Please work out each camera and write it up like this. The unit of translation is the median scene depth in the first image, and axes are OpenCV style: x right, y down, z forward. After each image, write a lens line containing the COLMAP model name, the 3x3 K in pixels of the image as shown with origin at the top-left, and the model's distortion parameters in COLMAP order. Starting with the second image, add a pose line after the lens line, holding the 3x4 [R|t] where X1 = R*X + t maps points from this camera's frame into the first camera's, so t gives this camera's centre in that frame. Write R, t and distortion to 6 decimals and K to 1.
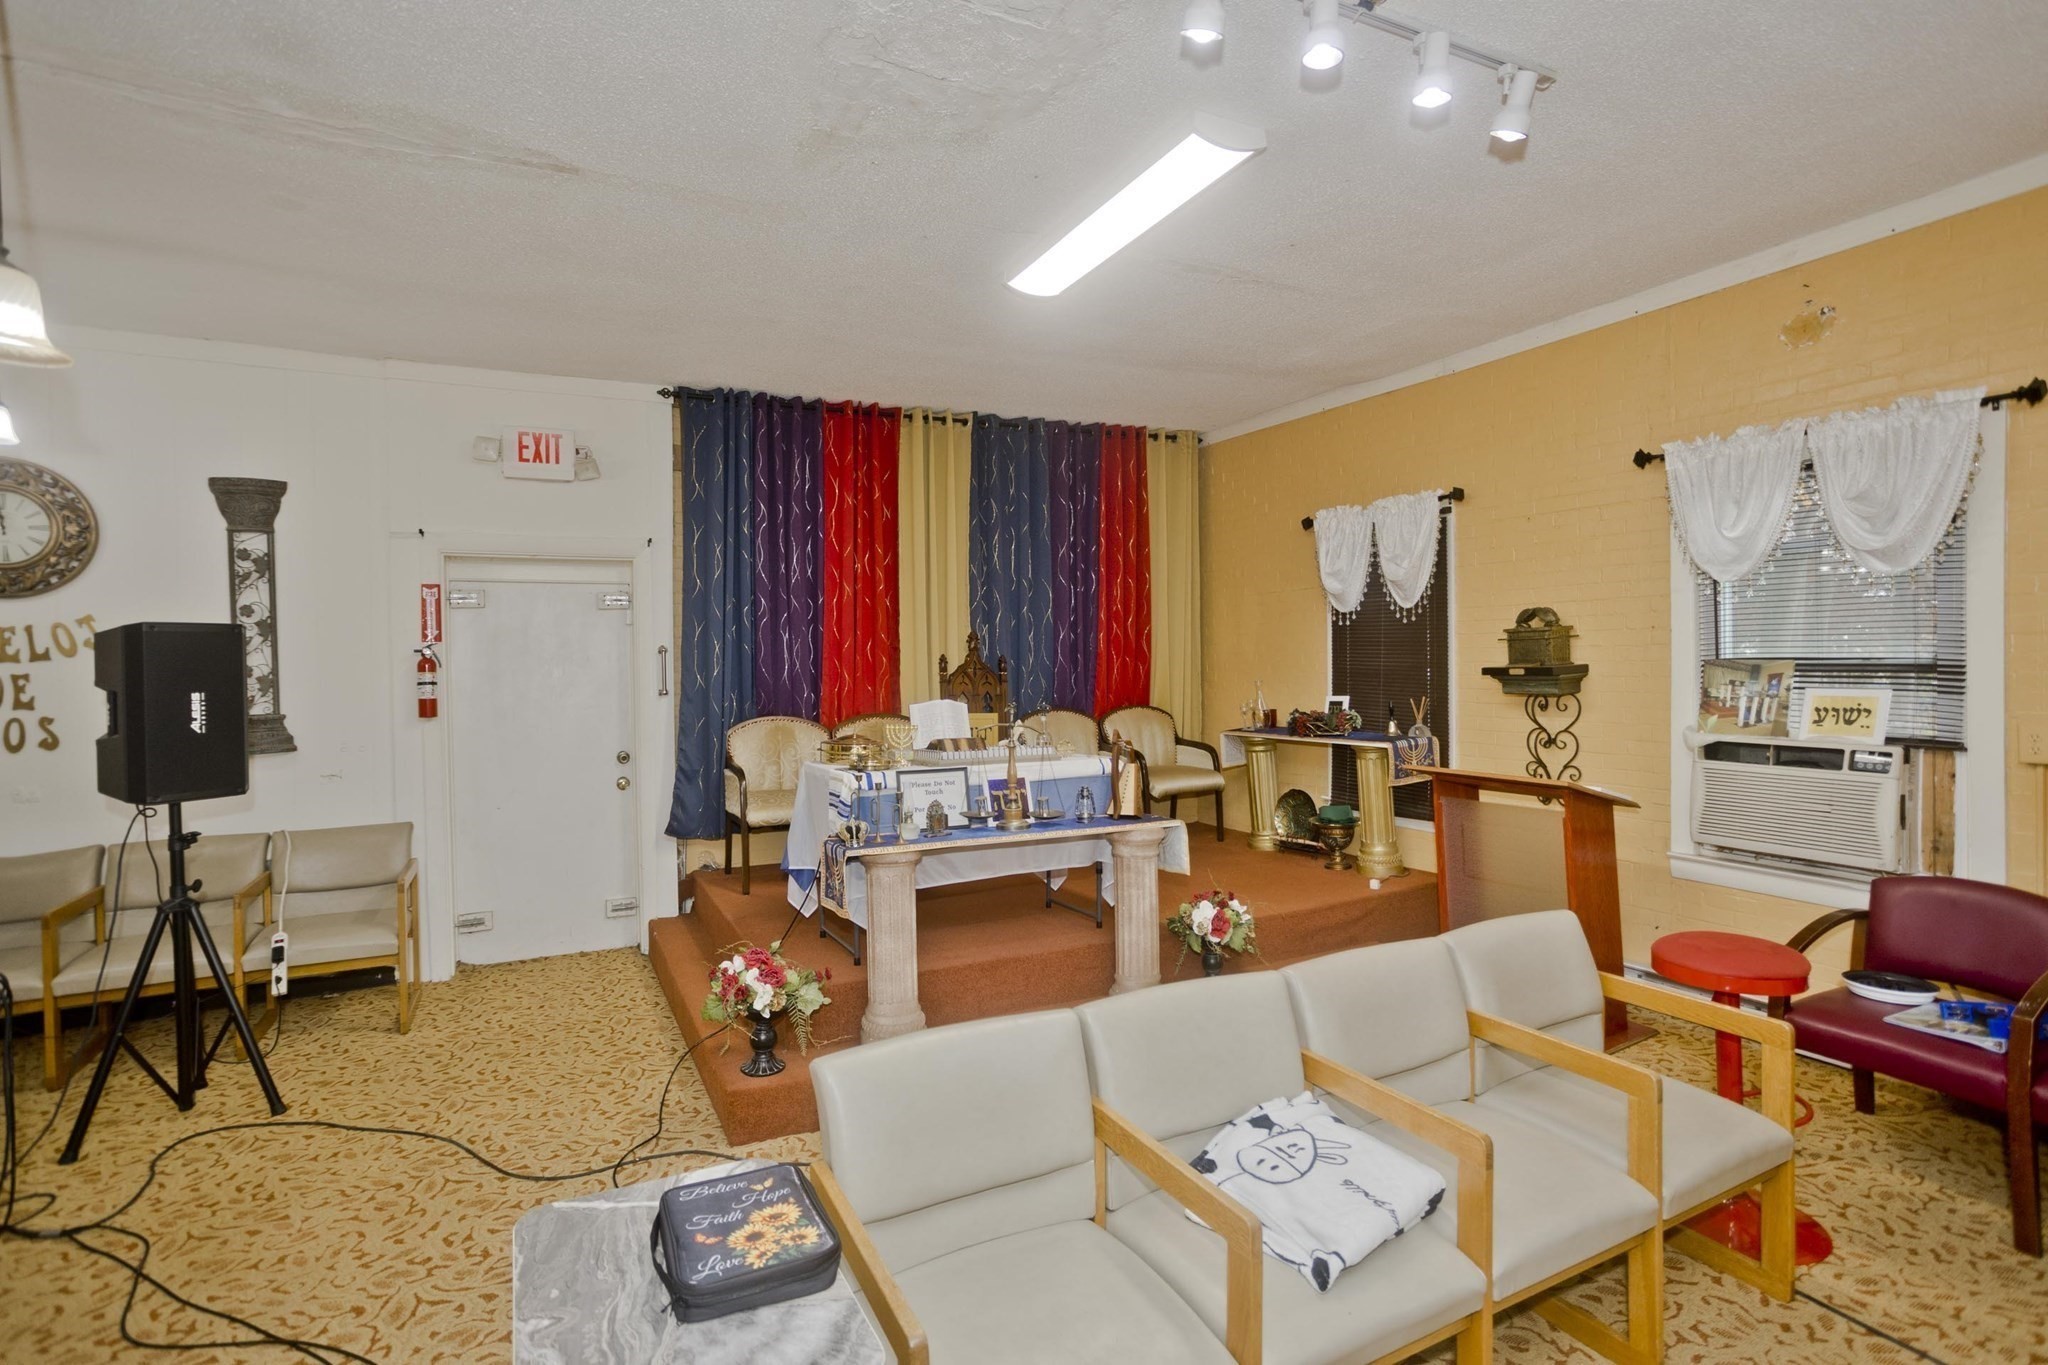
lens RADIAL K [[978.1, 0, 1025.9], [0, 978.1, 671.5], [0, 0, 1]] dist [-0.056280, 0.035686]
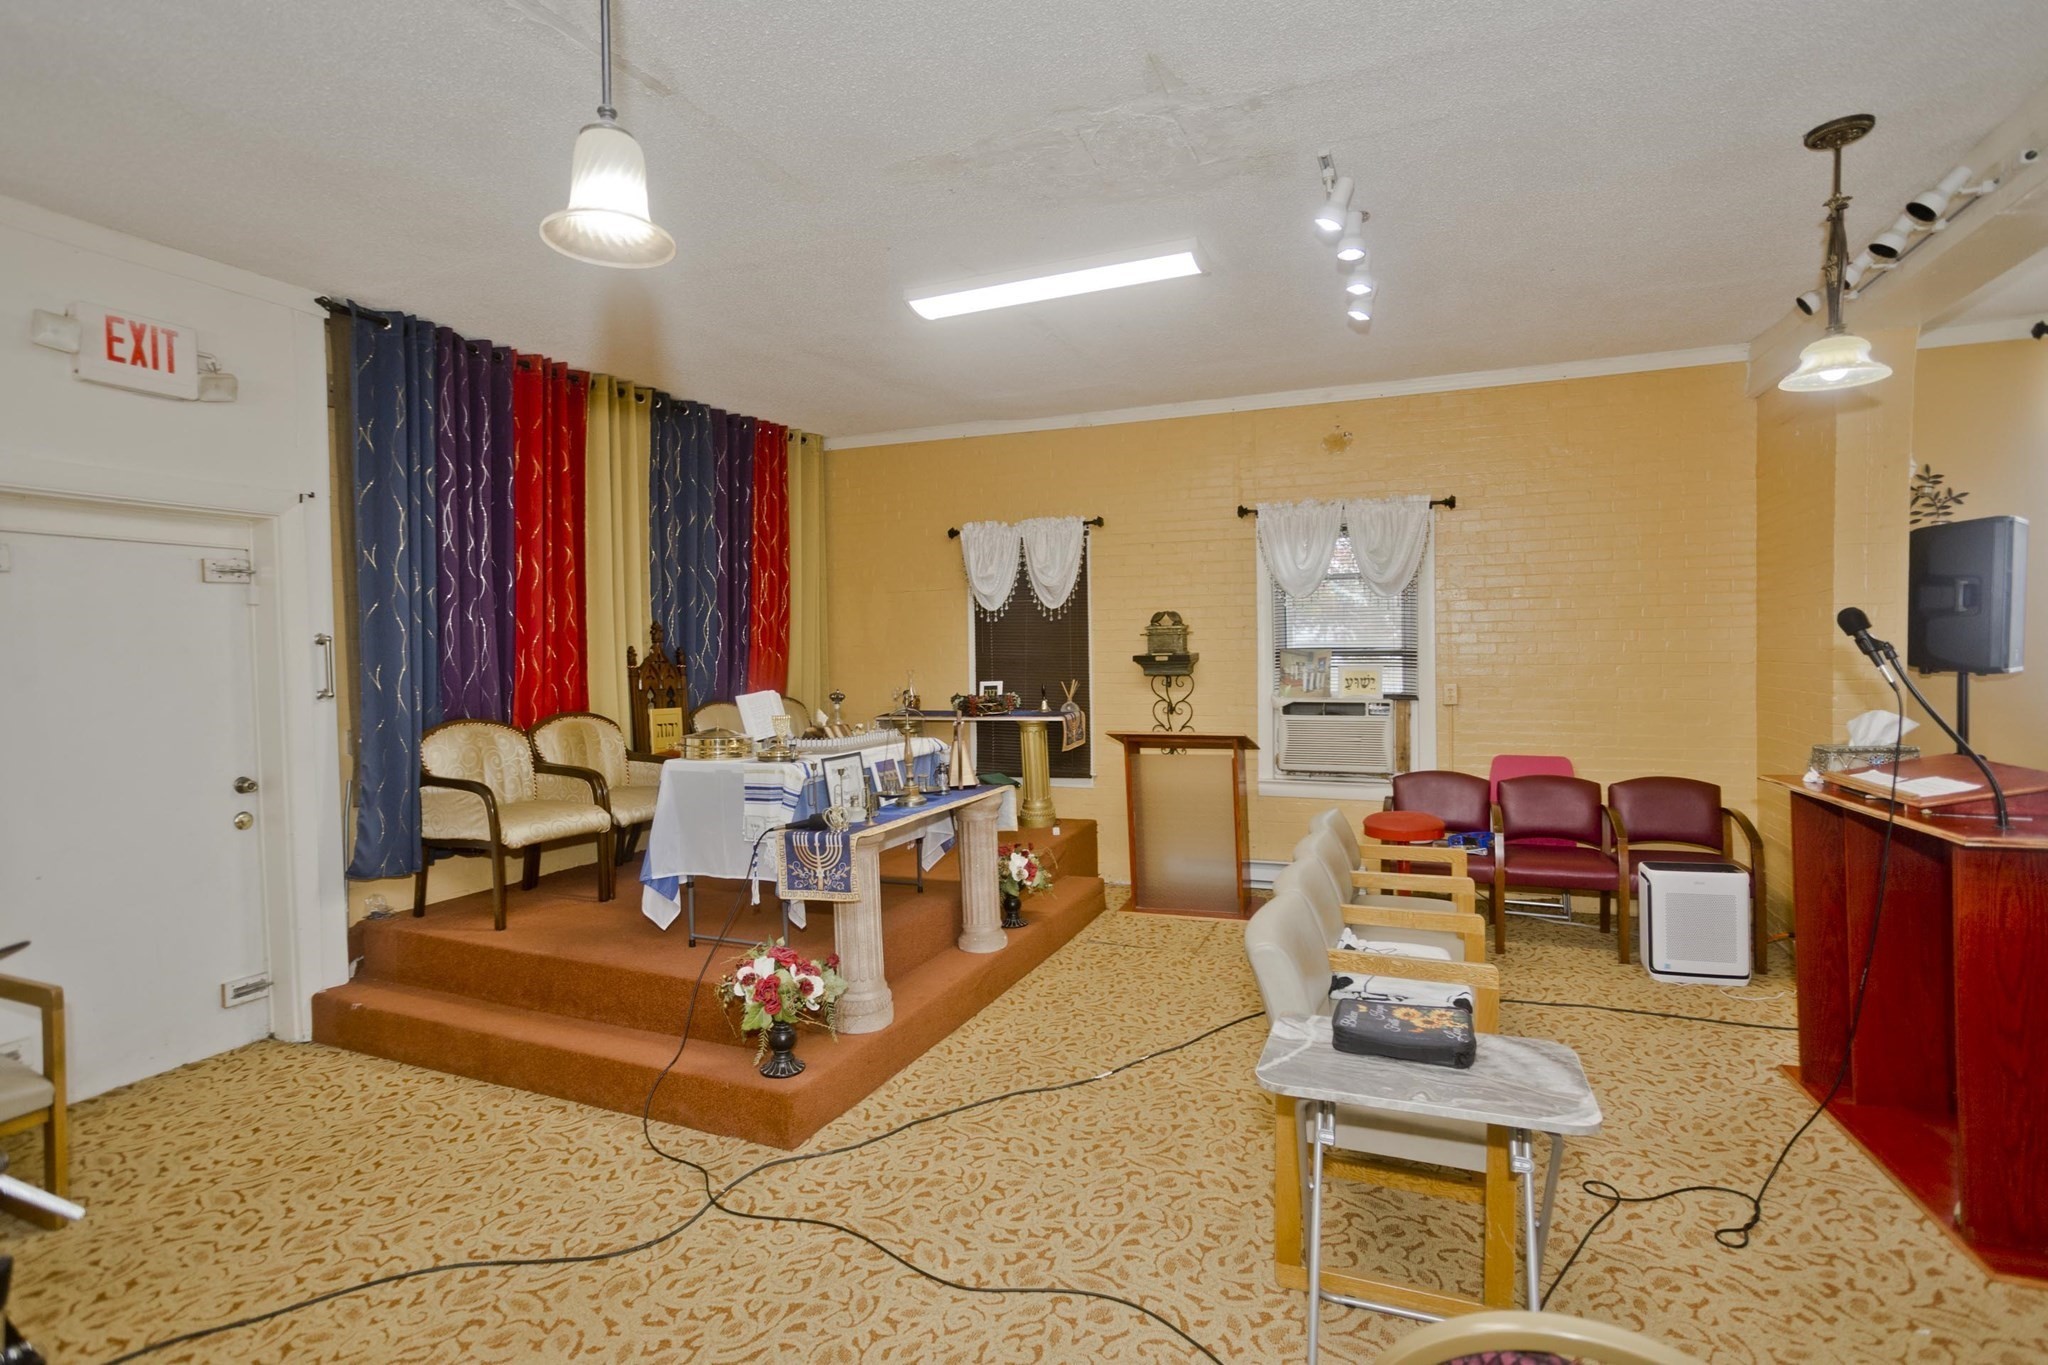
lens RADIAL K [[978.1, 0, 1025.9], [0, 978.1, 671.5], [0, 0, 1]] dist [-0.056280, 0.035686]
pose [[0.763406, -0.014691, 0.645752, -0.513067], [0.012921, 0.999889, 0.007473, 0.005610], [-0.645789, 0.002639, 0.763511, 0.074162]]
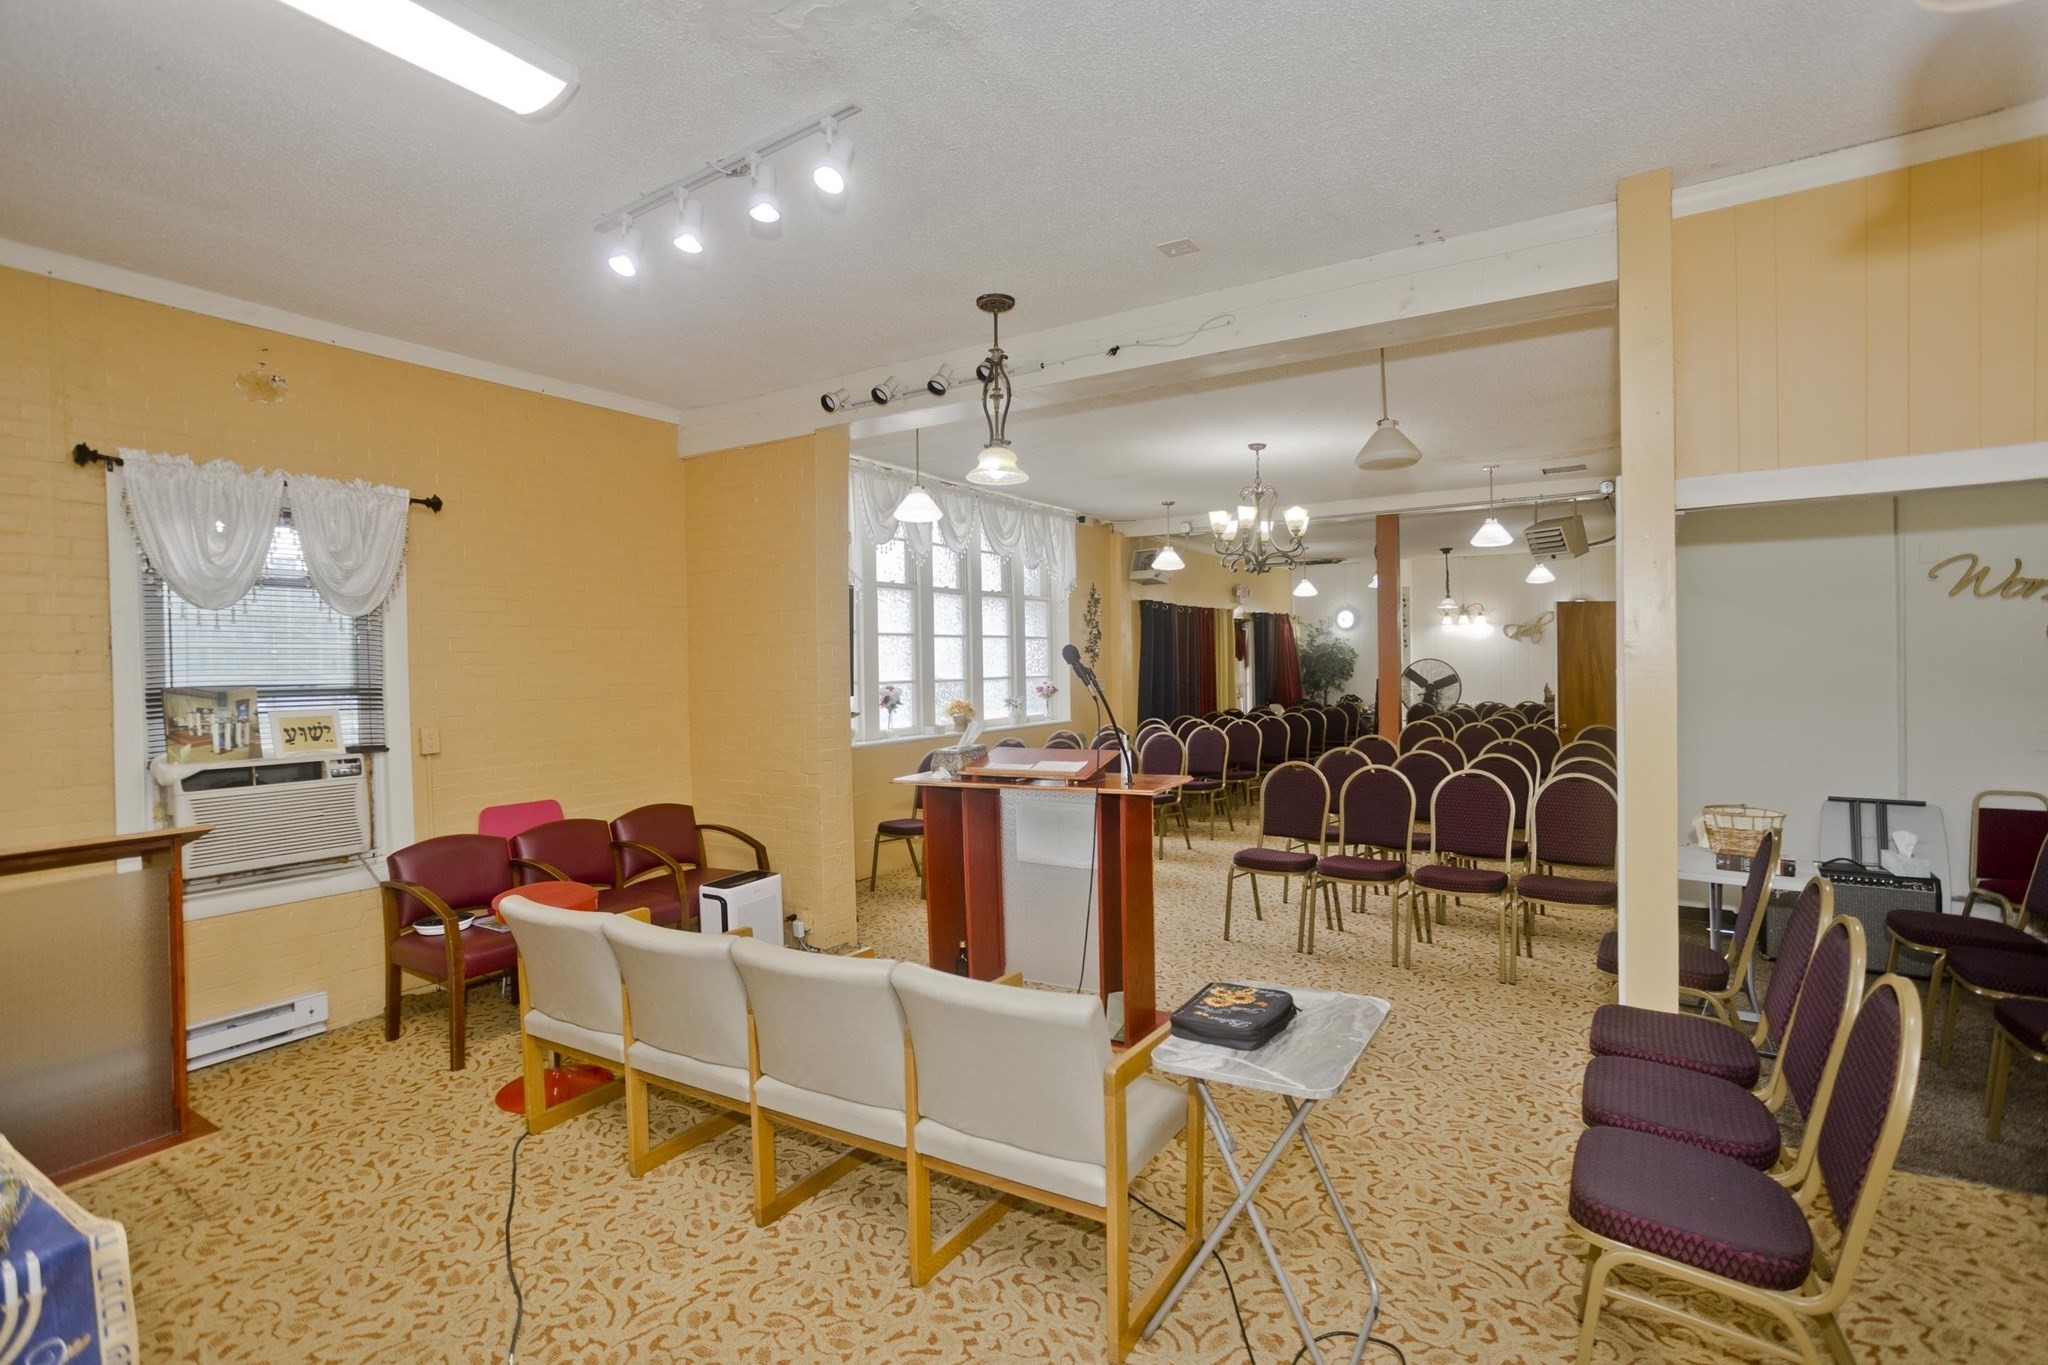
lens RADIAL K [[974.0, 0, 1030.1], [0, 974.0, 678.5], [0, 0, 1]] dist [-0.051927, 0.029866]
pose [[-0.505336, 0.009062, 0.862875, -0.464506], [0.034969, 0.999339, 0.009983, -0.001287], [-0.862214, 0.035219, -0.505318, 0.639155]]
